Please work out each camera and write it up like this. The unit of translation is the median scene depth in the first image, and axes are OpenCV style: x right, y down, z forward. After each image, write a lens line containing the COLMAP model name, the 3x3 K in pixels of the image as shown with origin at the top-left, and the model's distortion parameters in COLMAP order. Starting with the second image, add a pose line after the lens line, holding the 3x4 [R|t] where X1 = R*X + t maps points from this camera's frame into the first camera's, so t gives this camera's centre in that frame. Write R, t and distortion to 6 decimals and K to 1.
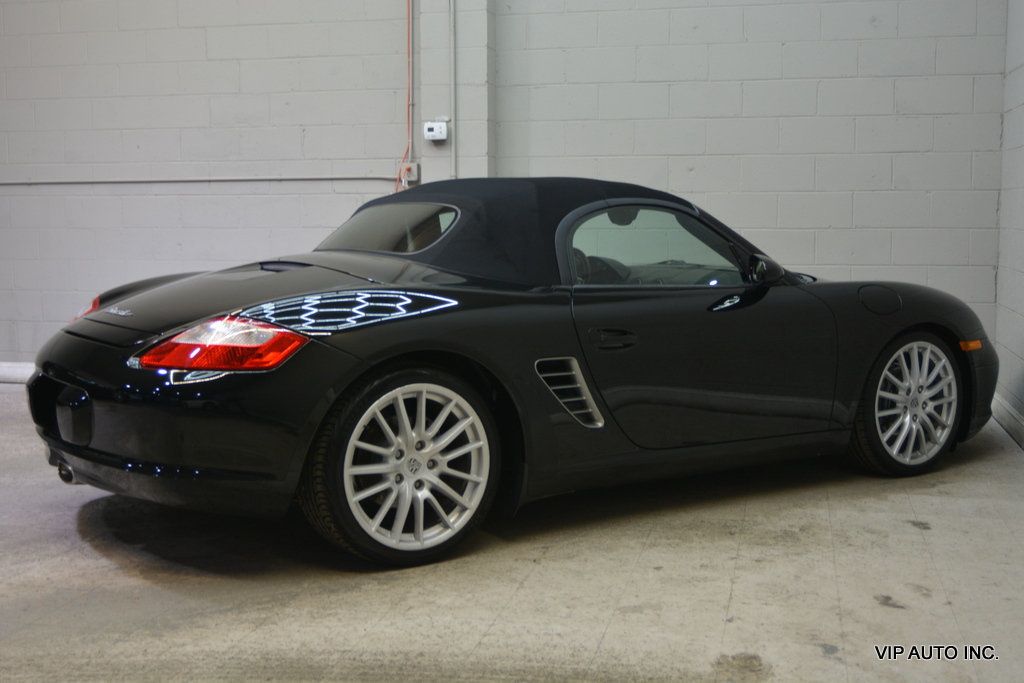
lens RADIAL K [[1274.2, 0, 510.6], [0, 1274.2, 340.9], [0, 0, 1]] dist [-0.011154, -0.008112]
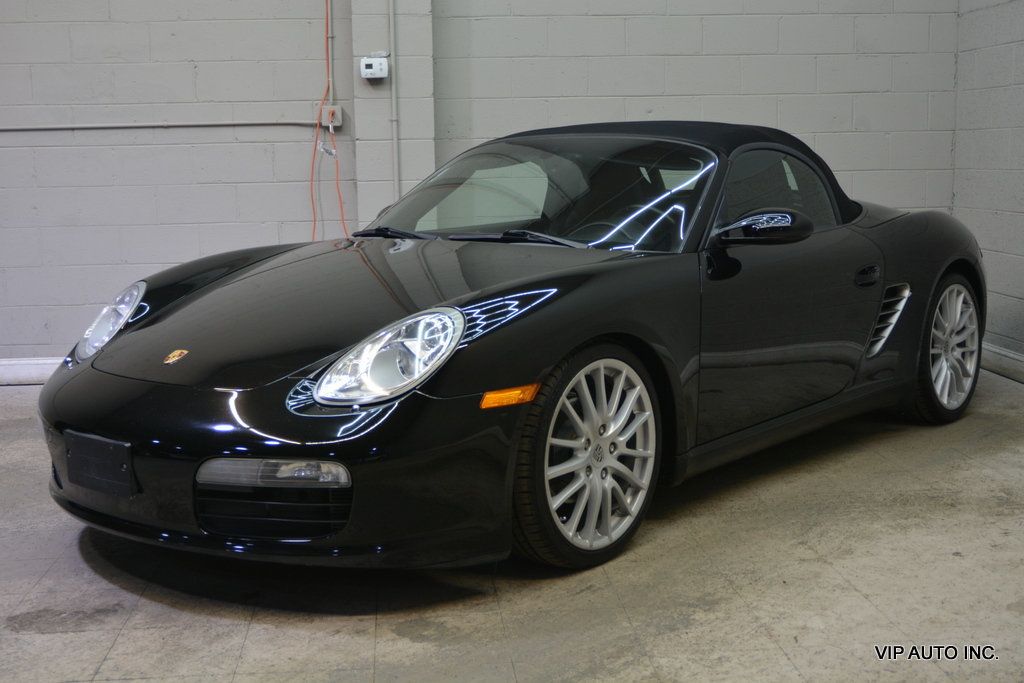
lens RADIAL K [[1292.7, 0, 511.1], [0, 1292.7, 340.4], [0, 0, 1]] dist [-0.006361, -0.017756]
pose [[0.950734, -0.058370, 0.304462, -0.415035], [0.047438, 0.997940, 0.043186, -0.022974], [-0.306356, -0.026615, 0.951545, 0.220463]]
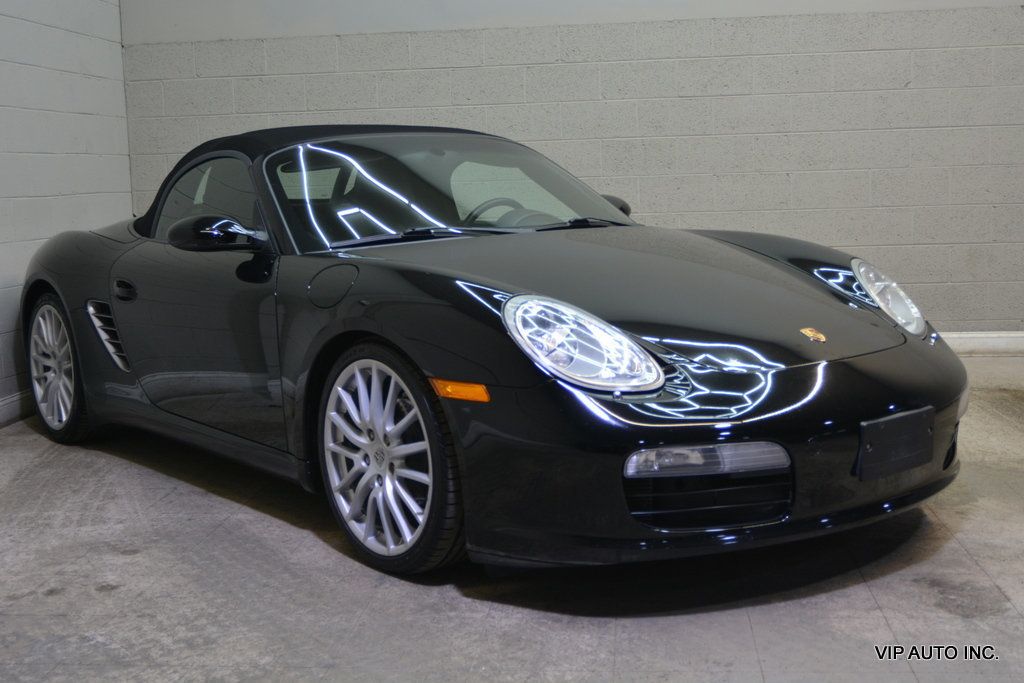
lens RADIAL K [[1246.2, 0, 512.5], [0, 1246.2, 340.5], [0, 0, 1]] dist [-0.011795, -0.012719]
pose [[-0.130084, -0.123976, 0.983722, -1.071375], [0.135404, 0.980635, 0.141492, -0.112915], [-0.982214, 0.151606, -0.110778, 1.305718]]
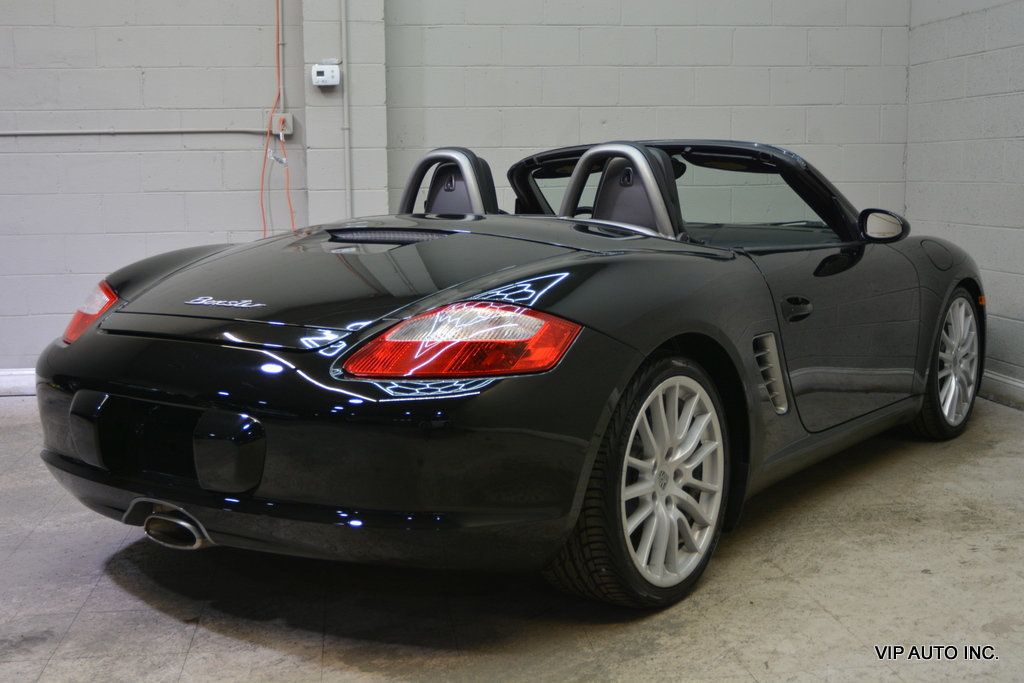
lens RADIAL K [[1259.4, 0, 511.6], [0, 1259.4, 340.6], [0, 0, 1]] dist [-0.012569, -0.017297]
pose [[0.938228, -0.054511, 0.341696, -0.400104], [0.045255, 0.998362, 0.035007, -0.019243], [-0.343045, -0.017381, 0.939158, 0.274426]]
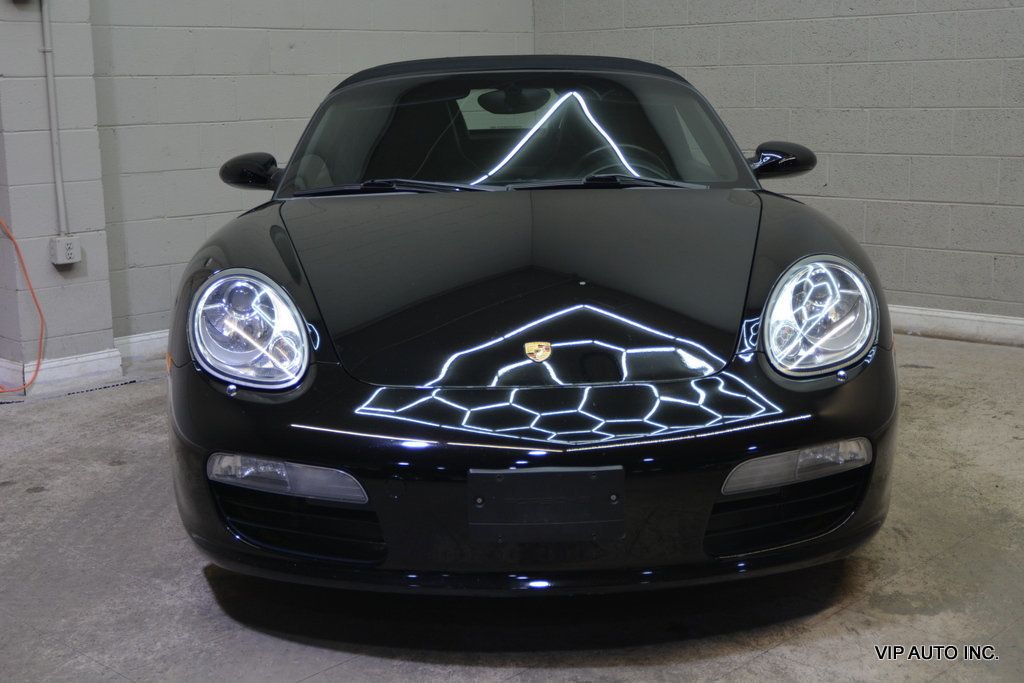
lens RADIAL K [[1341.7, 0, 512.7], [0, 1341.7, 338.7], [0, 0, 1]] dist [-0.003915, -0.007257]
pose [[0.502809, -0.167930, 0.847928, -0.912142], [0.108598, 0.985447, 0.130768, -0.078283], [-0.857548, 0.026332, 0.513729, 0.733242]]
